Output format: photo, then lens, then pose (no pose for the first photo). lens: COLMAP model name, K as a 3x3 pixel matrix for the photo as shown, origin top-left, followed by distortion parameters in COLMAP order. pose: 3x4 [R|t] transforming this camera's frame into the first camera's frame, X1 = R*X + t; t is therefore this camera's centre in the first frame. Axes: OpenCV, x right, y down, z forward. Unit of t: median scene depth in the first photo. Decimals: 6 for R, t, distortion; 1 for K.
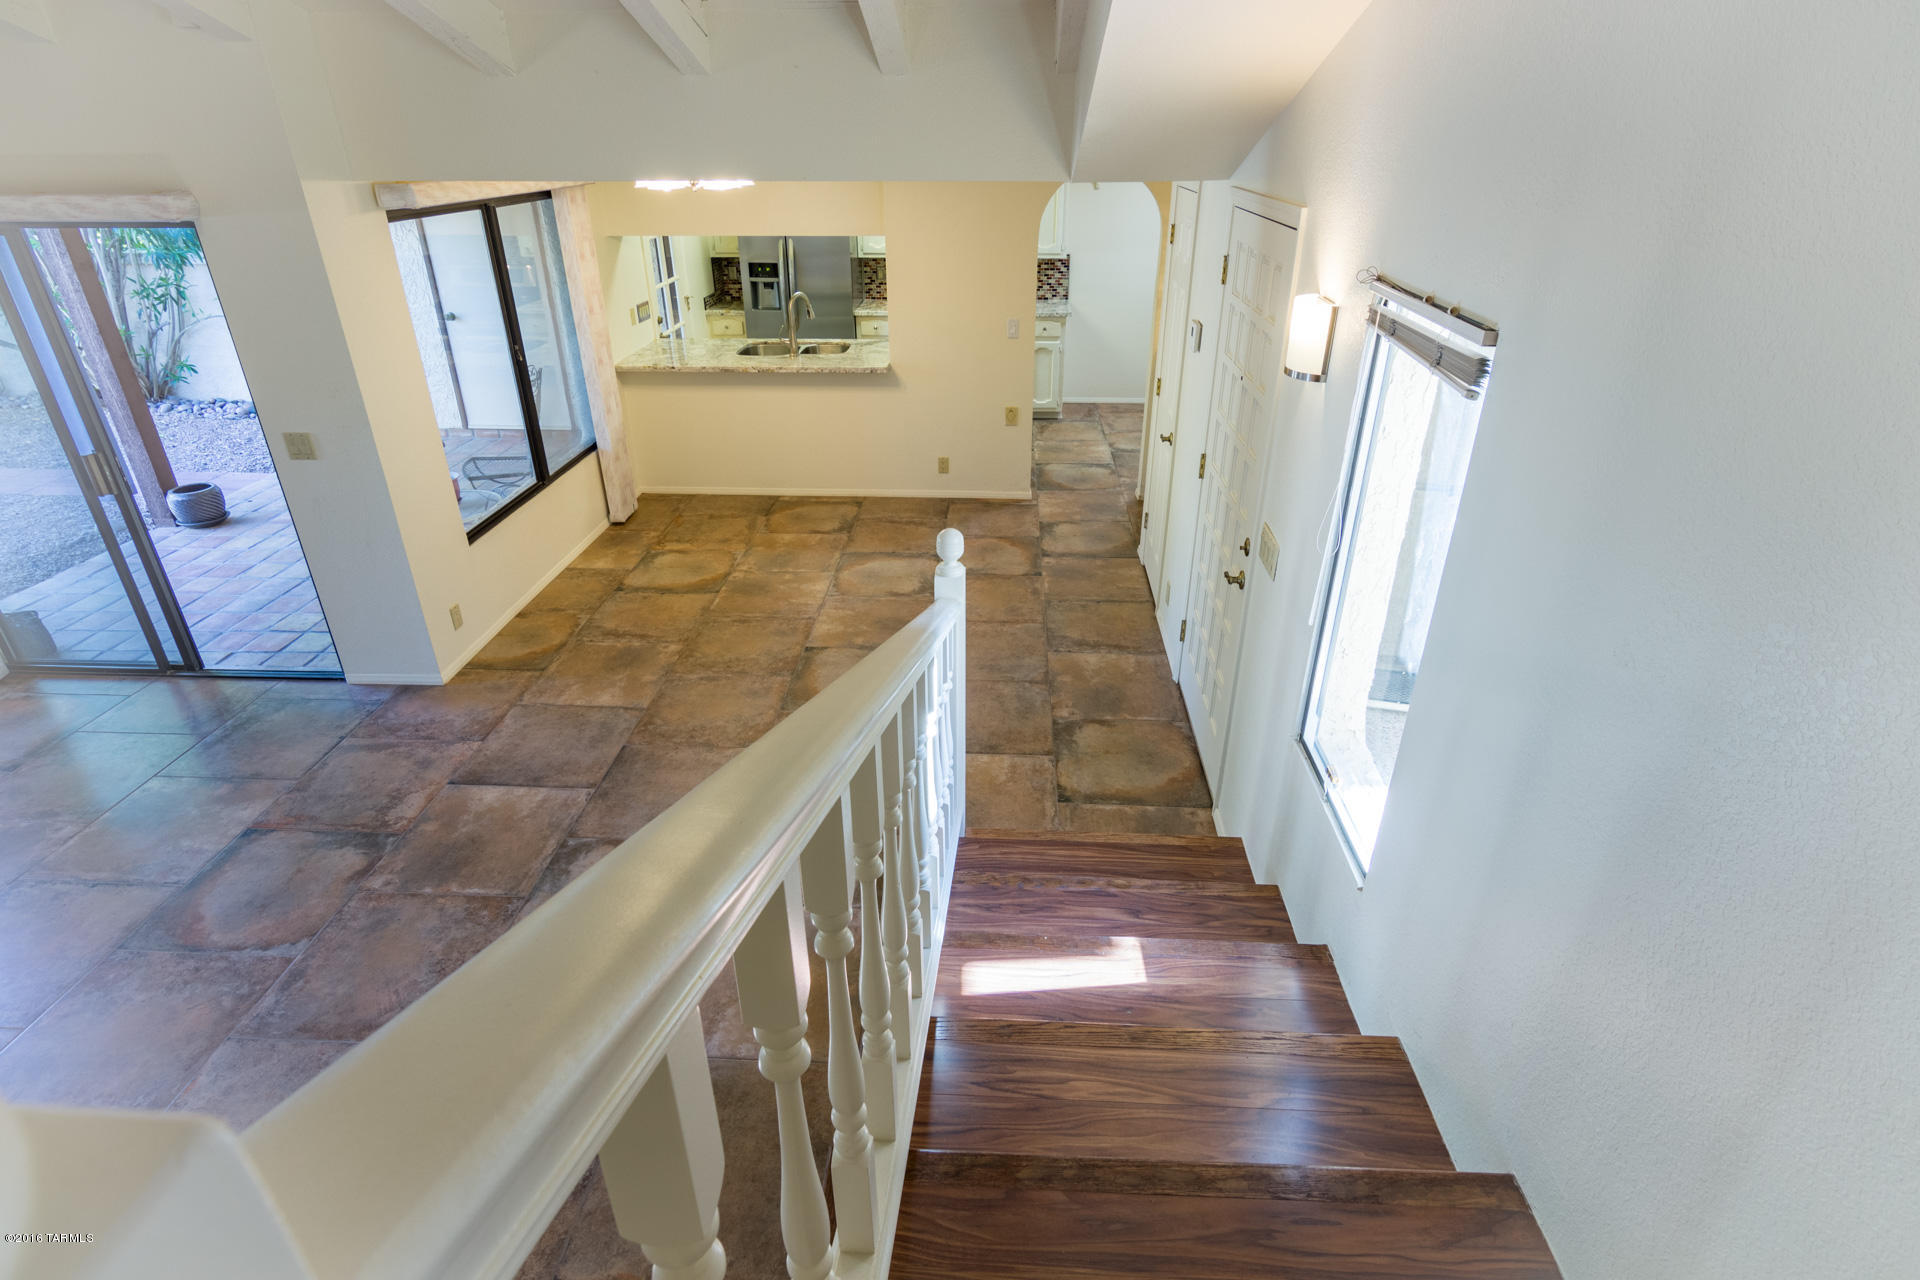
lens RADIAL K [[996.4, 0, 958.2], [0, 996.4, 665.3], [0, 0, 1]] dist [-0.006454, 0.004433]
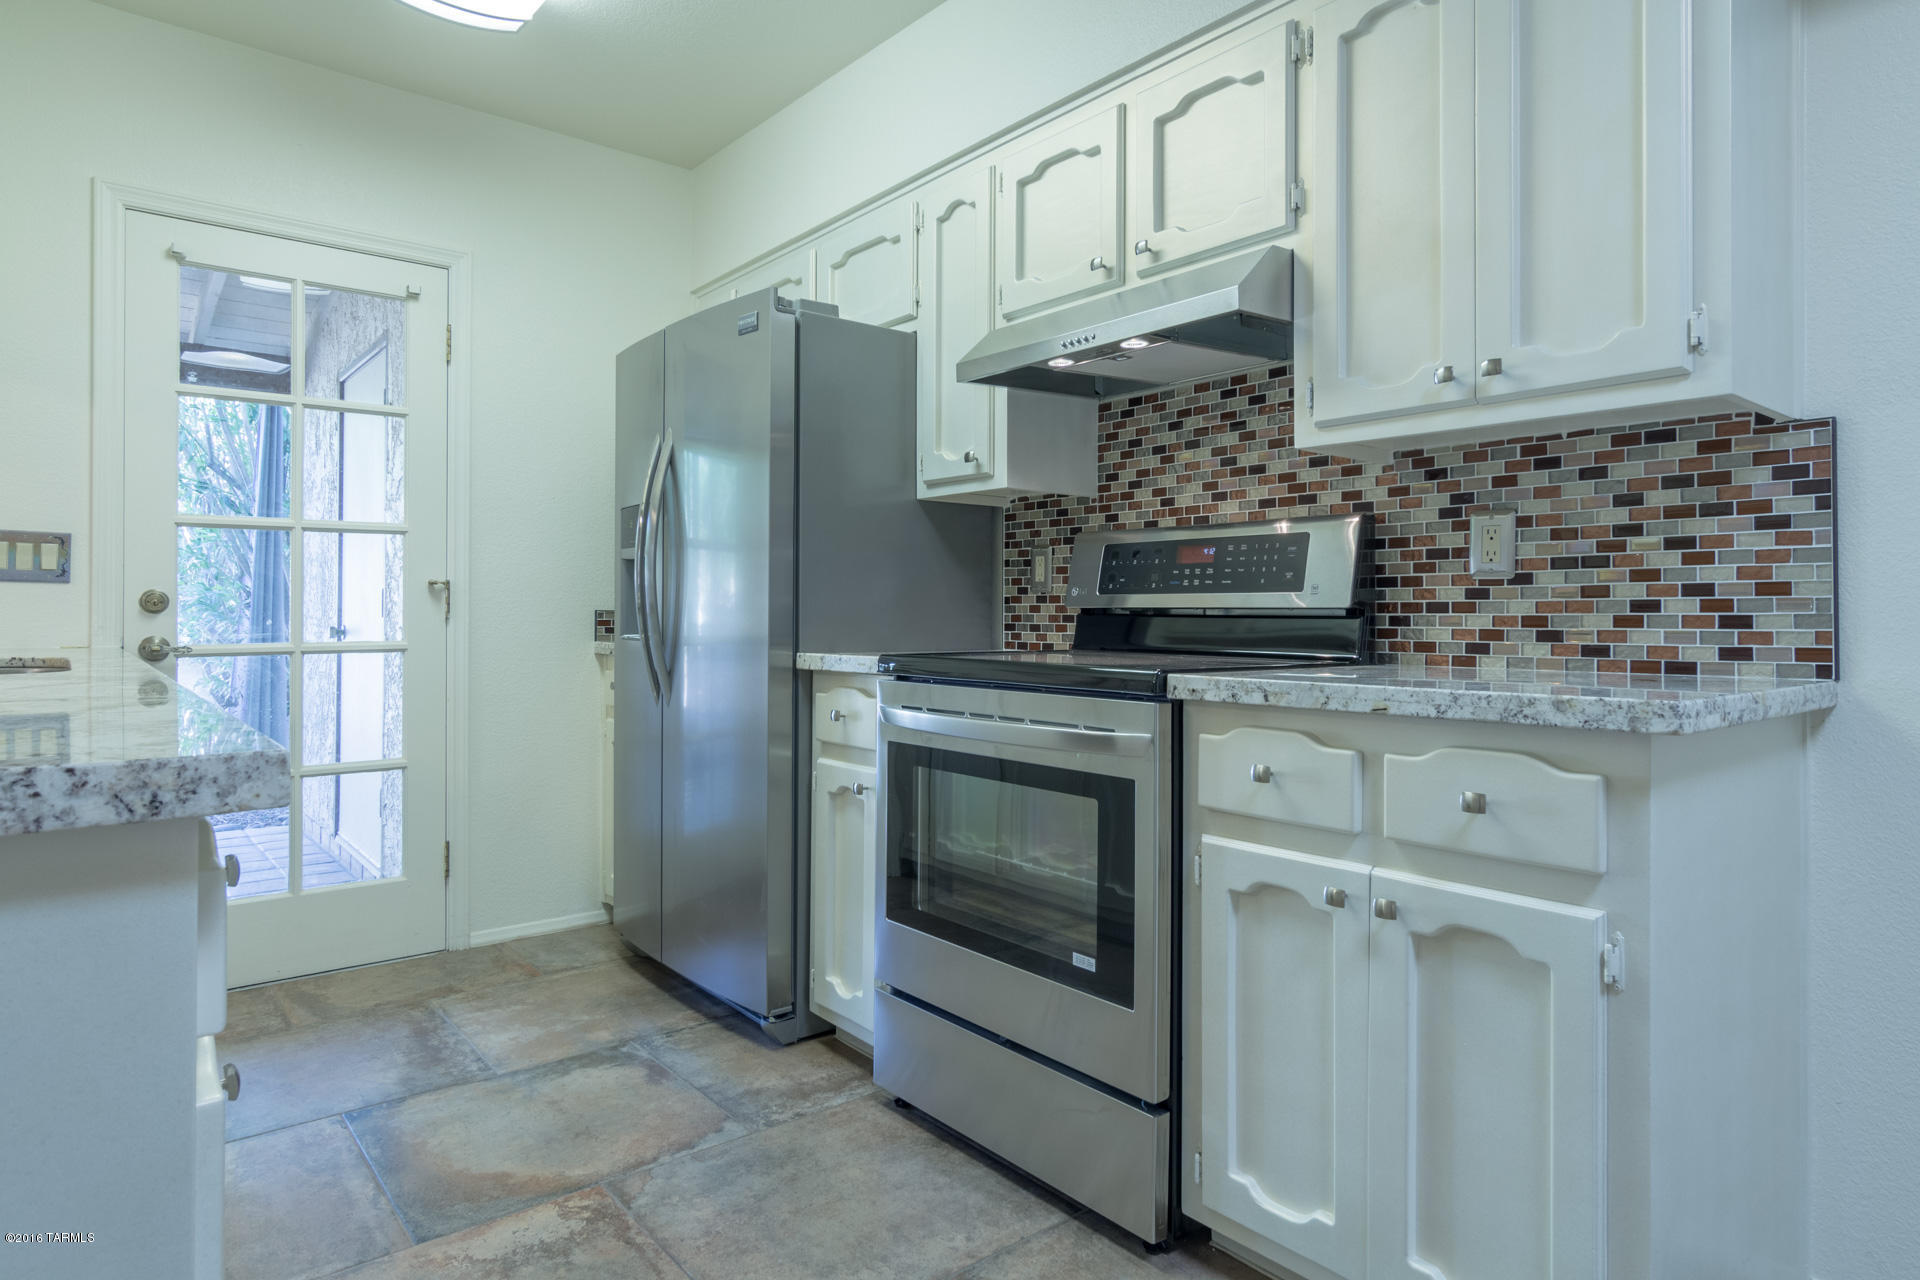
lens RADIAL K [[1113.3, 0, 1017.2], [0, 1113.3, 609.7], [0, 0, 1]] dist [-0.002984, 0.001063]
pose [[0.663120, -0.002465, -0.748509, 0.233041], [-0.366620, 0.870762, -0.327664, -0.400802], [0.652581, 0.491698, 0.576516, 1.195101]]
